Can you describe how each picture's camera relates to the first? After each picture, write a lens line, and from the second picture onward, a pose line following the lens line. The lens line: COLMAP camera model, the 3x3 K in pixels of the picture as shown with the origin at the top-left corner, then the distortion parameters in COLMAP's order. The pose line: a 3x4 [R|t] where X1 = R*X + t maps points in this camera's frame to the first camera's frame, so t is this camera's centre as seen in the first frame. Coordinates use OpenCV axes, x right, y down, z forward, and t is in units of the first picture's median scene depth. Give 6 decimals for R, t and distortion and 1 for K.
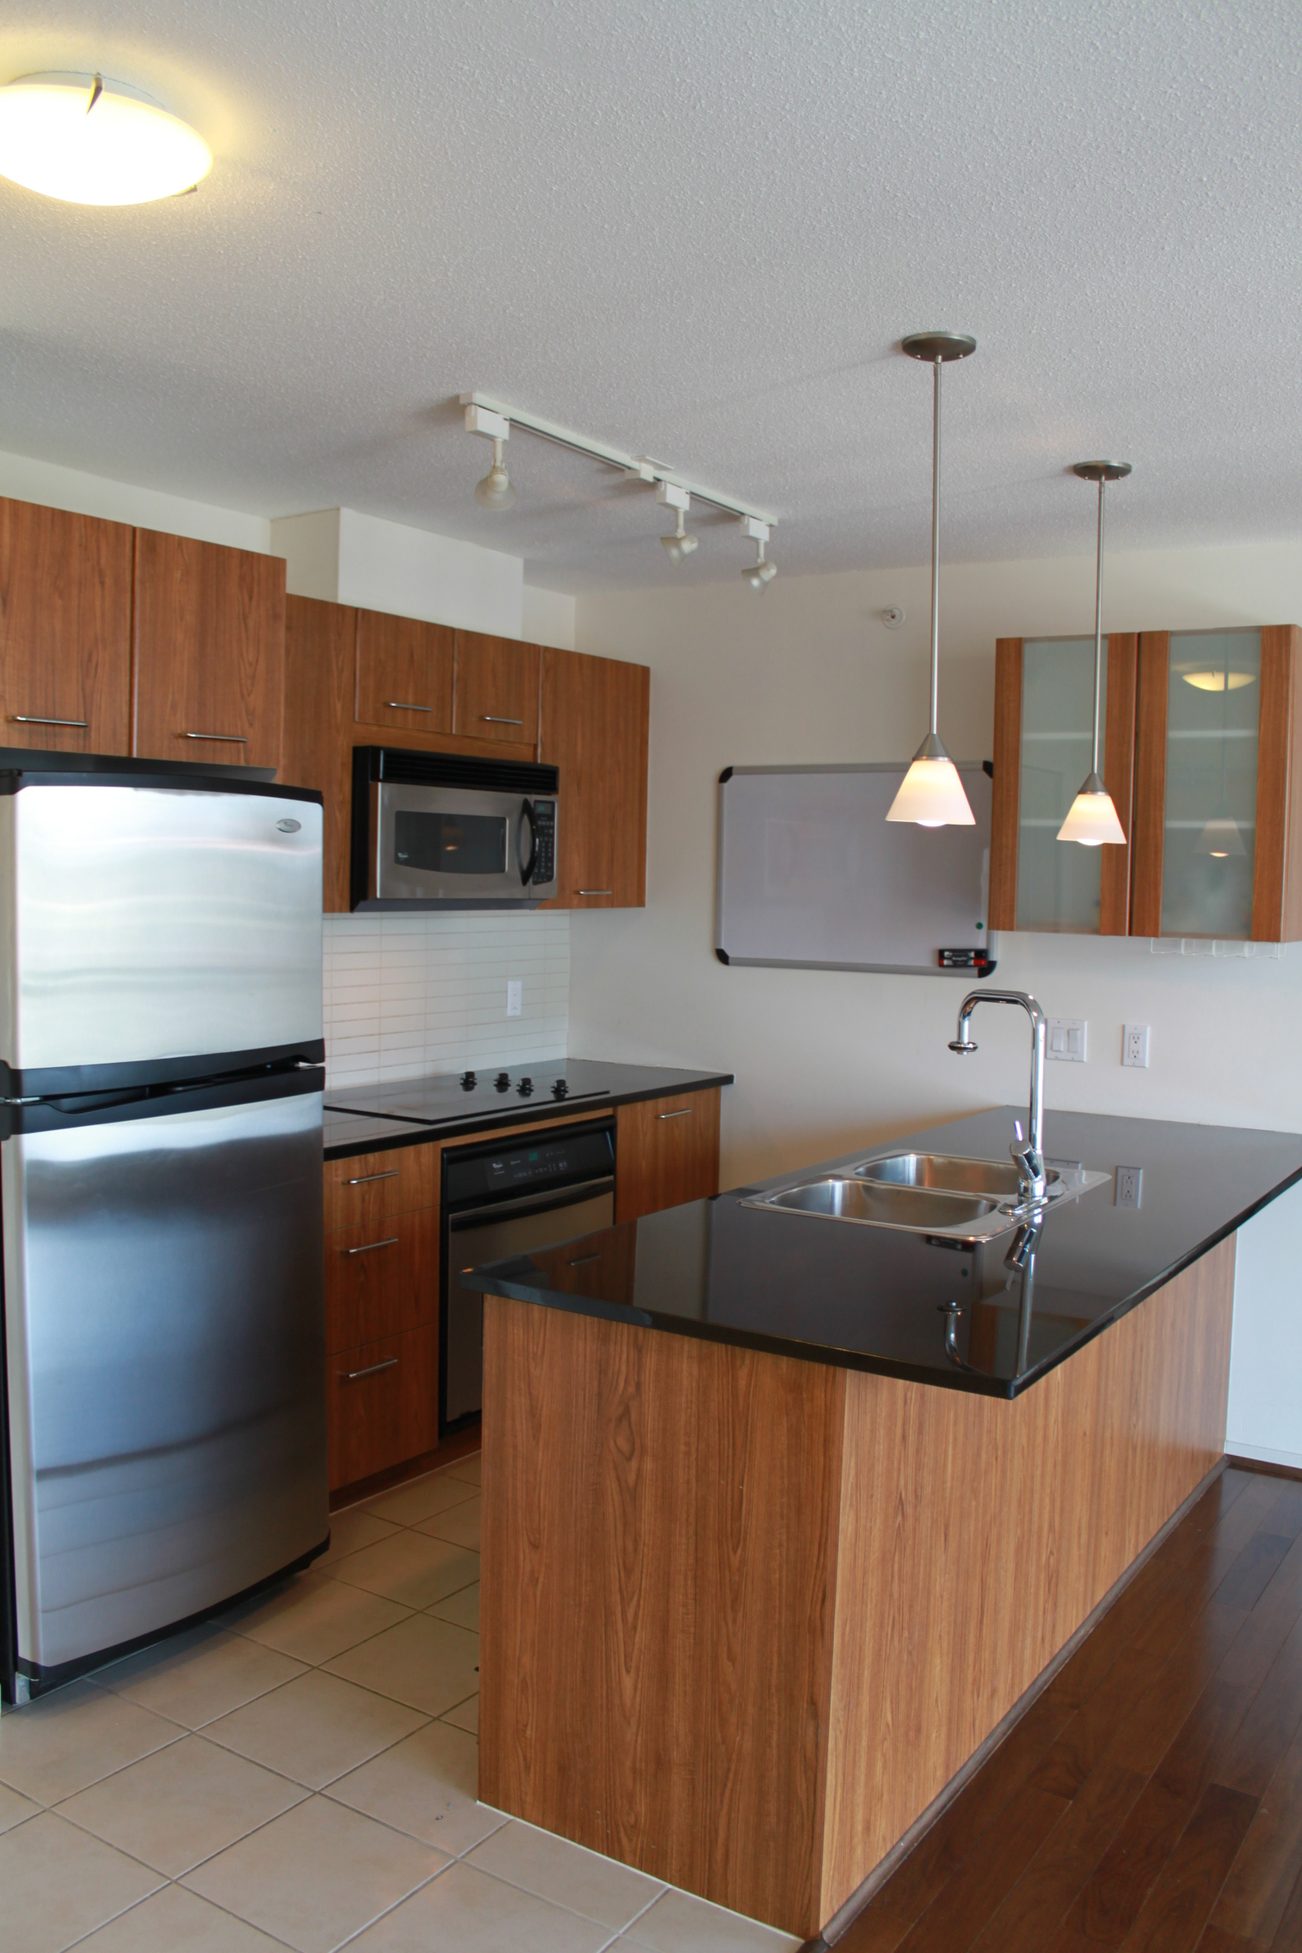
lens RADIAL K [[1634.4, 0, 645.0], [0, 1634.4, 973.8], [0, 0, 1]] dist [-0.178130, 0.136150]
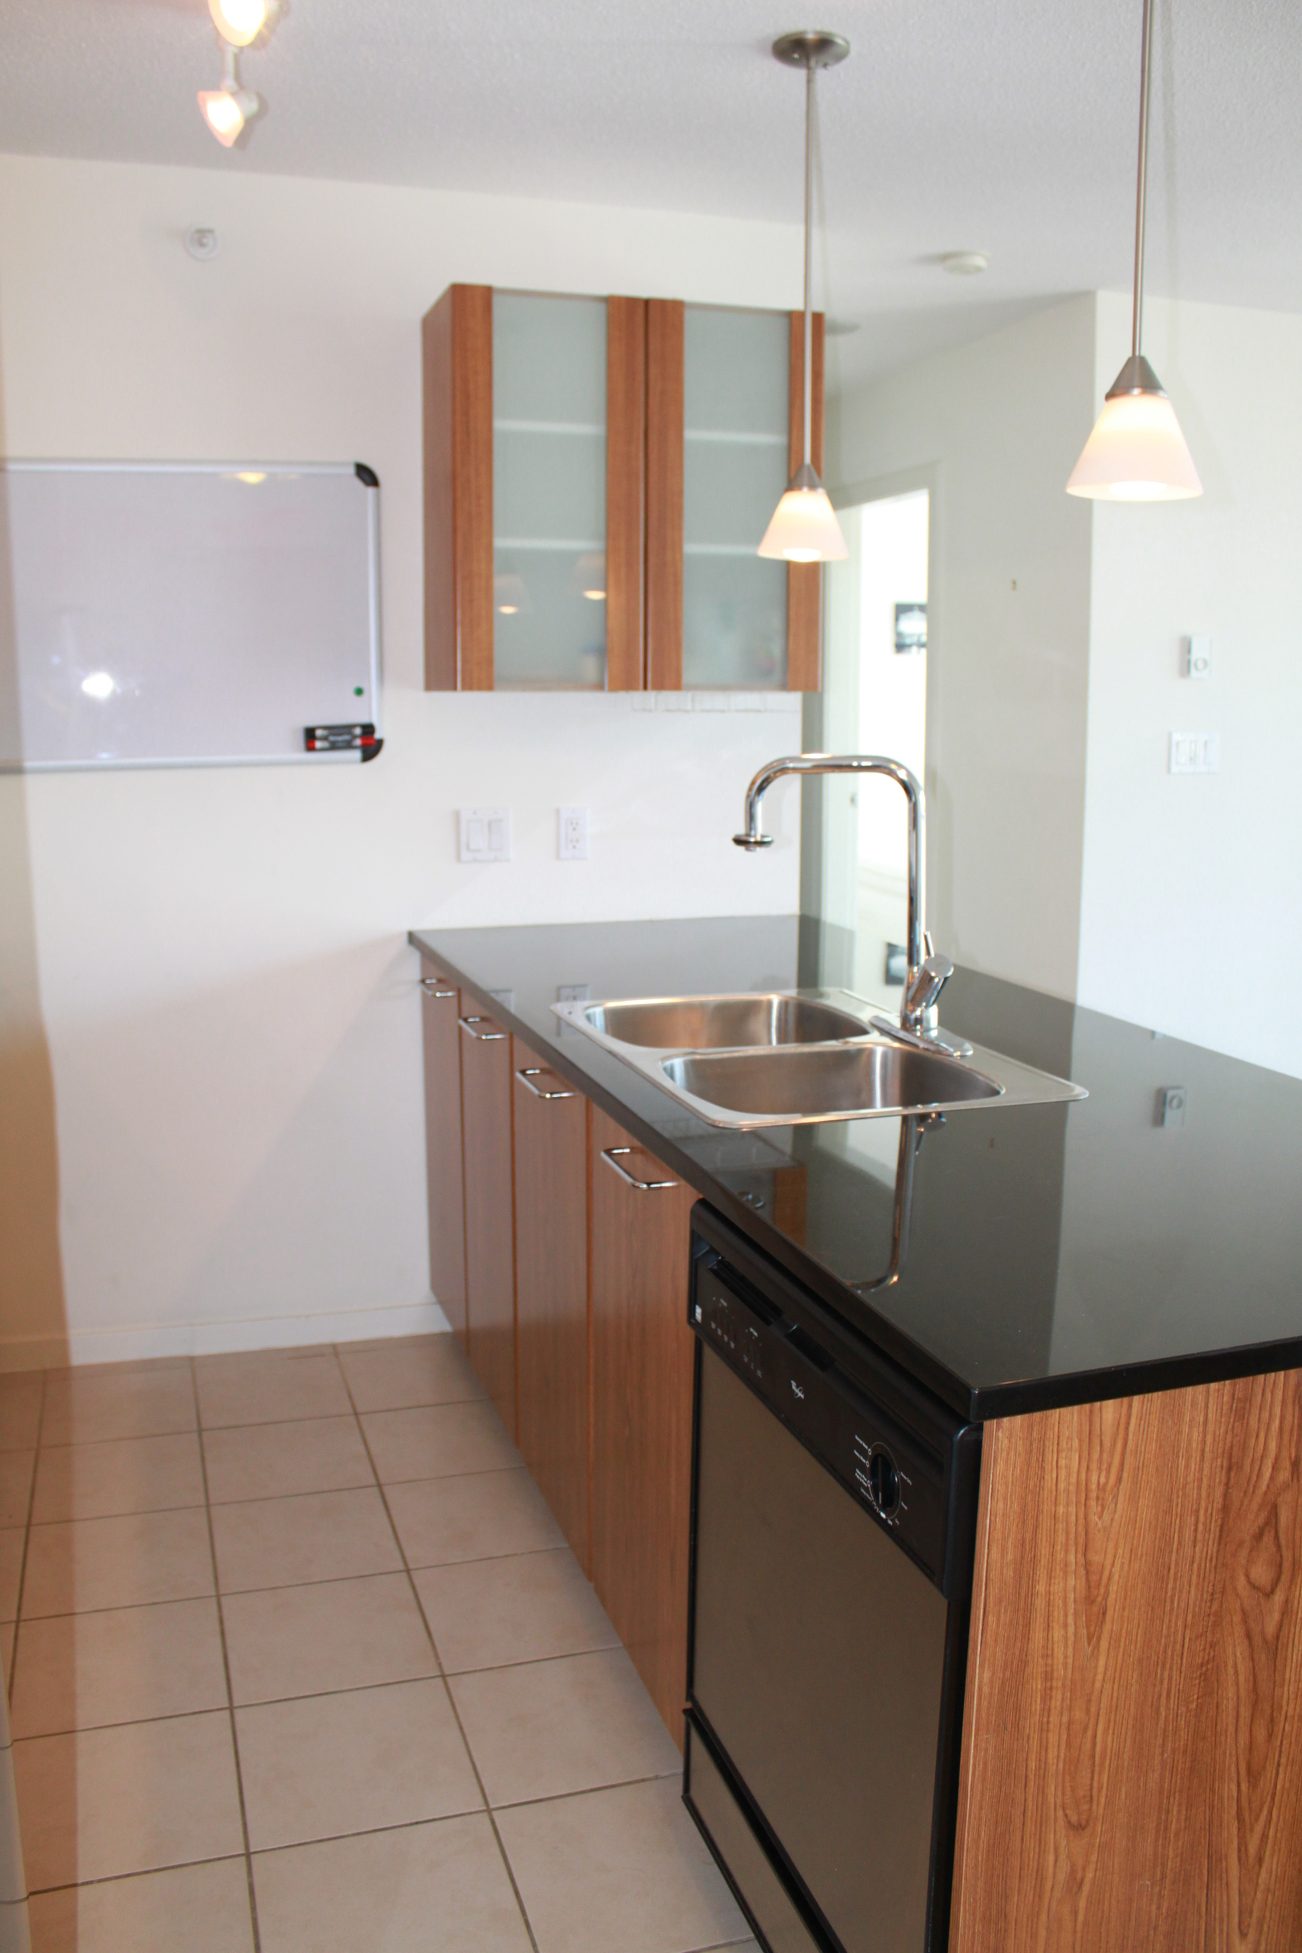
lens RADIAL K [[1610.5, 0, 642.0], [0, 1610.5, 959.7], [0, 0, 1]] dist [-0.165647, 0.119120]
pose [[0.636525, -0.147315, 0.757056, -0.317851], [0.061697, 0.988169, 0.140413, -0.003844], [-0.768784, -0.042668, 0.638083, 0.505462]]
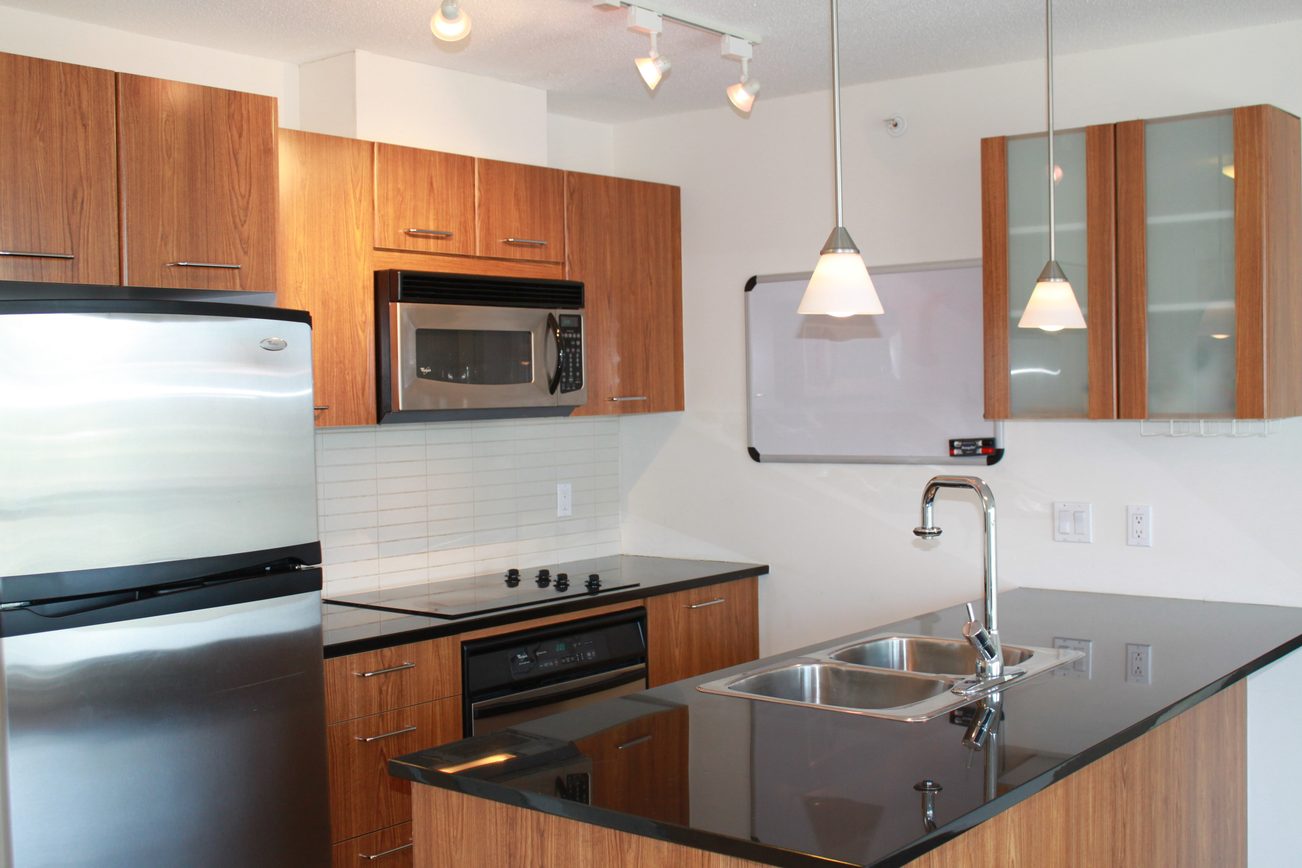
lens RADIAL K [[1483.8, 0, 673.4], [0, 1483.8, 437.9], [0, 0, 1]] dist [-0.100116, 0.069507]
pose [[0.995422, -0.035976, -0.088548, 0.103092], [0.033519, 0.999015, -0.029075, 0.006466], [0.089507, 0.025974, 0.995647, 0.041379]]
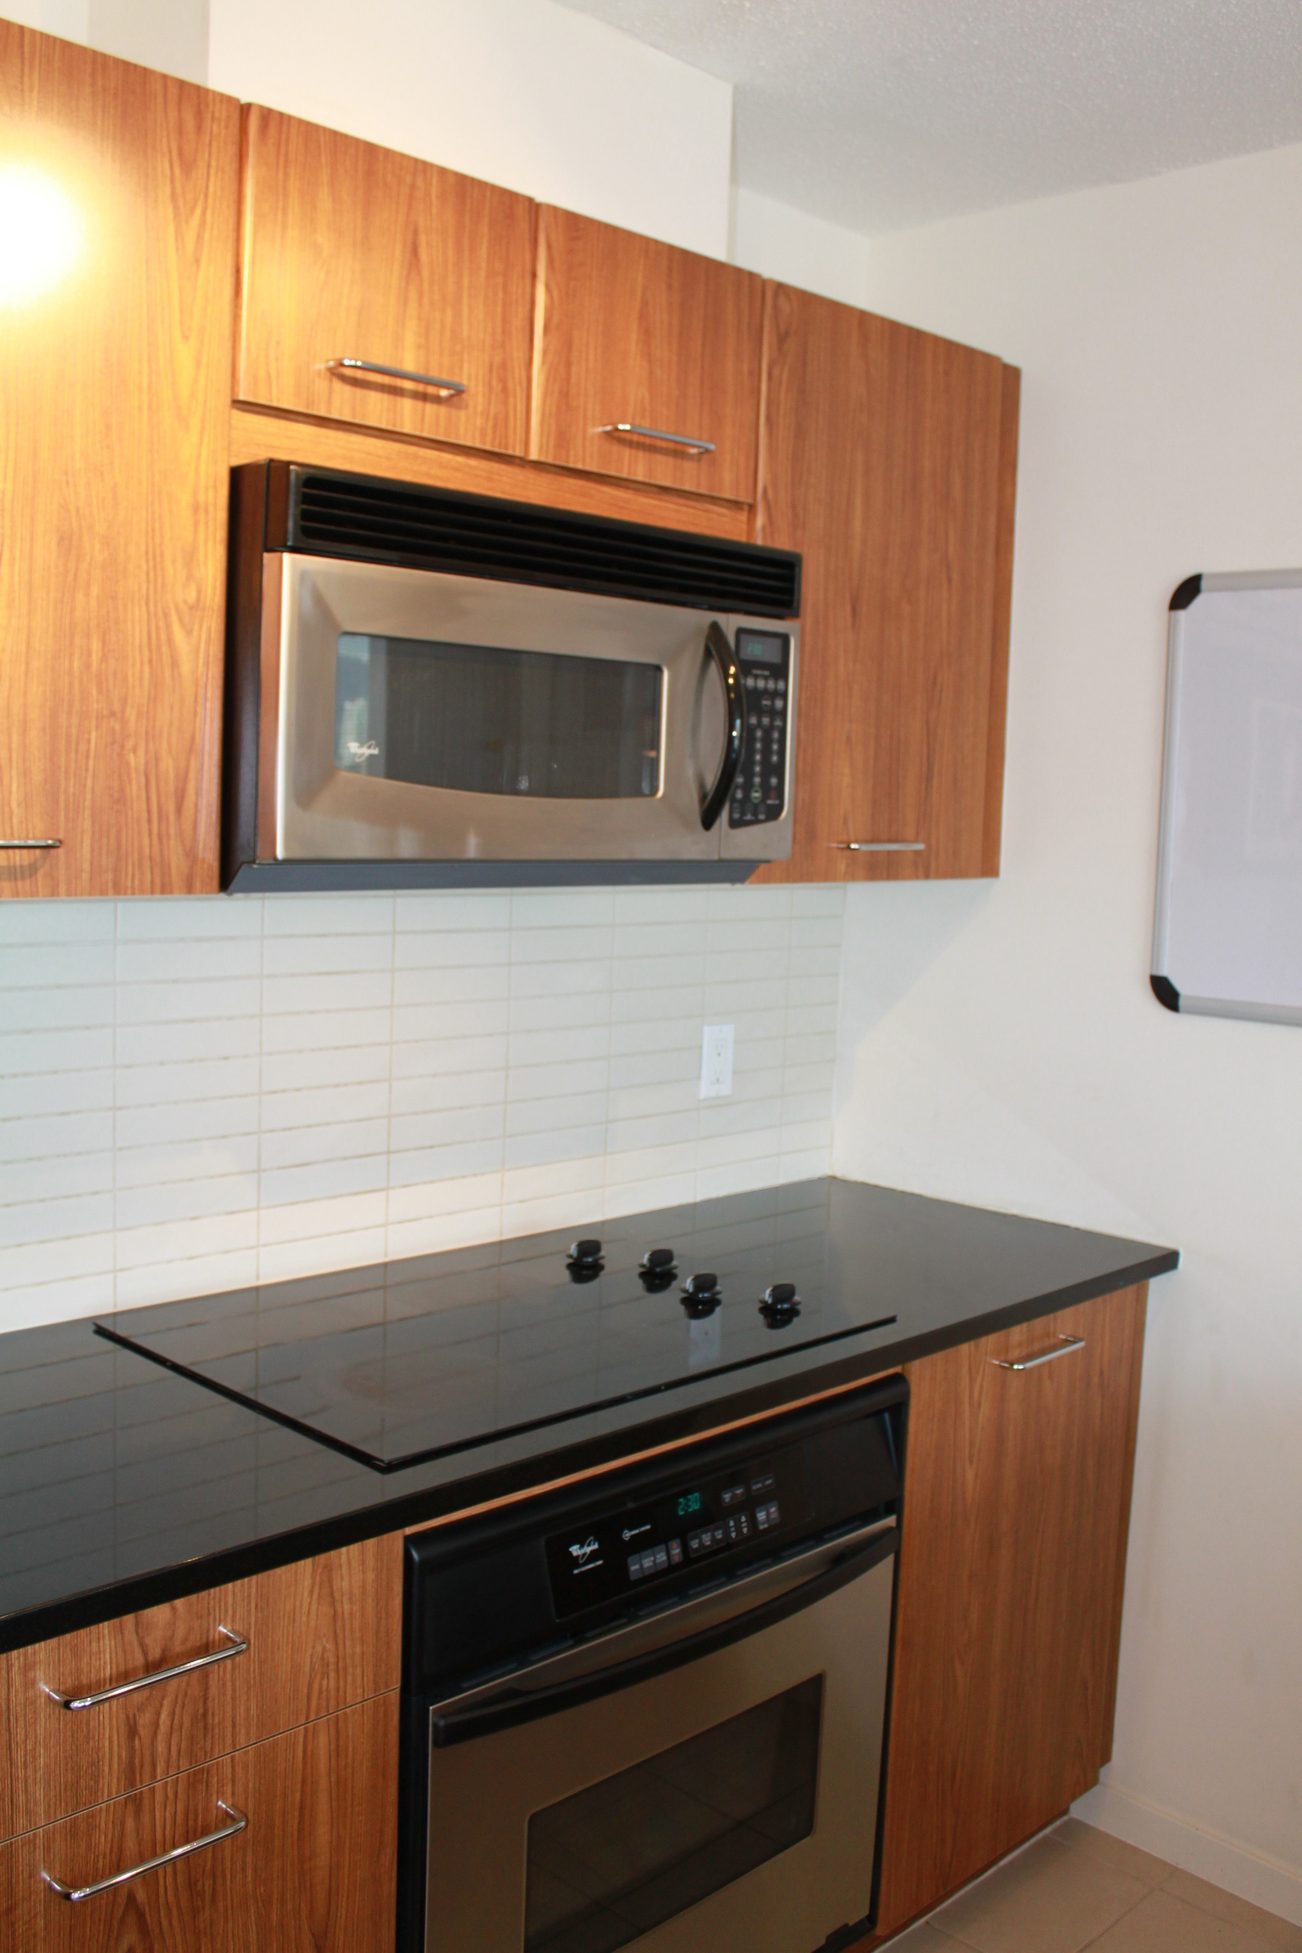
lens RADIAL K [[1819.8, 0, 648.7], [0, 1819.8, 969.0], [0, 0, 1]] dist [-0.141867, 0.016112]
pose [[0.980971, 0.032860, -0.191352, 0.002455], [-0.027240, 0.999119, 0.031925, -0.037182], [0.192232, -0.026105, 0.981002, 0.608895]]
